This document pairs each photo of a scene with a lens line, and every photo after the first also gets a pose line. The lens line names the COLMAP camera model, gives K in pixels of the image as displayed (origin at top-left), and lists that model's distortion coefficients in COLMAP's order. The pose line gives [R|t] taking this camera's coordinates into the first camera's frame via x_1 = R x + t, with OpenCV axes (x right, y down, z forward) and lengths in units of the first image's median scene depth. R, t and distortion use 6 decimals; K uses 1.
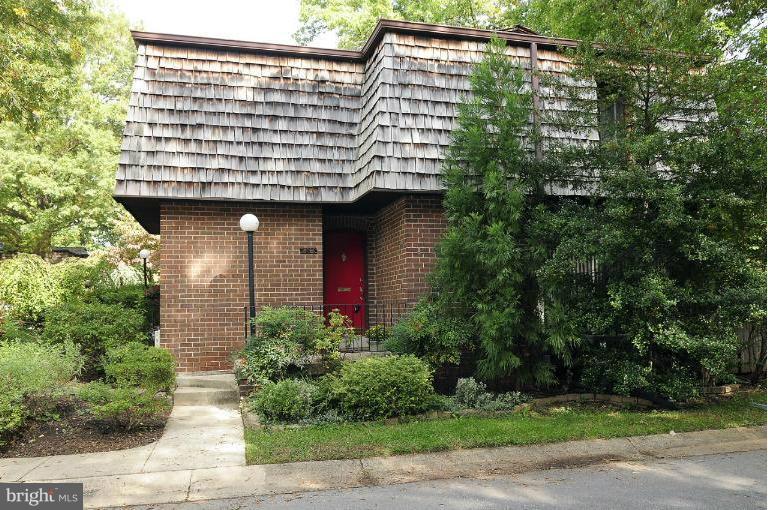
lens RADIAL K [[608.2, 0, 384.0], [0, 608.2, 254.9], [0, 0, 1]] dist [0.009487, -0.000418]
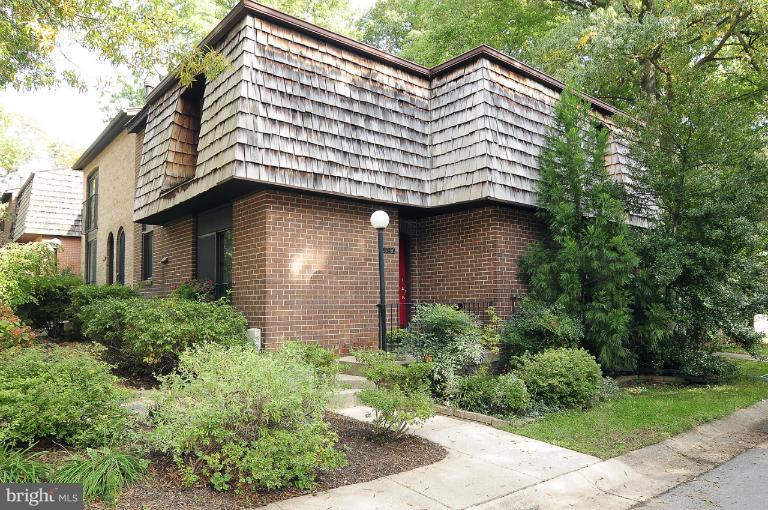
lens RADIAL K [[527.4, 0, 383.7], [0, 527.4, 256.5], [0, 0, 1]] dist [0.000906, 0.001648]
pose [[0.903957, 0.045679, 0.425177, -0.532347], [-0.039684, 0.998949, -0.022952, 0.025024], [-0.425778, 0.003875, 0.904819, 0.201291]]
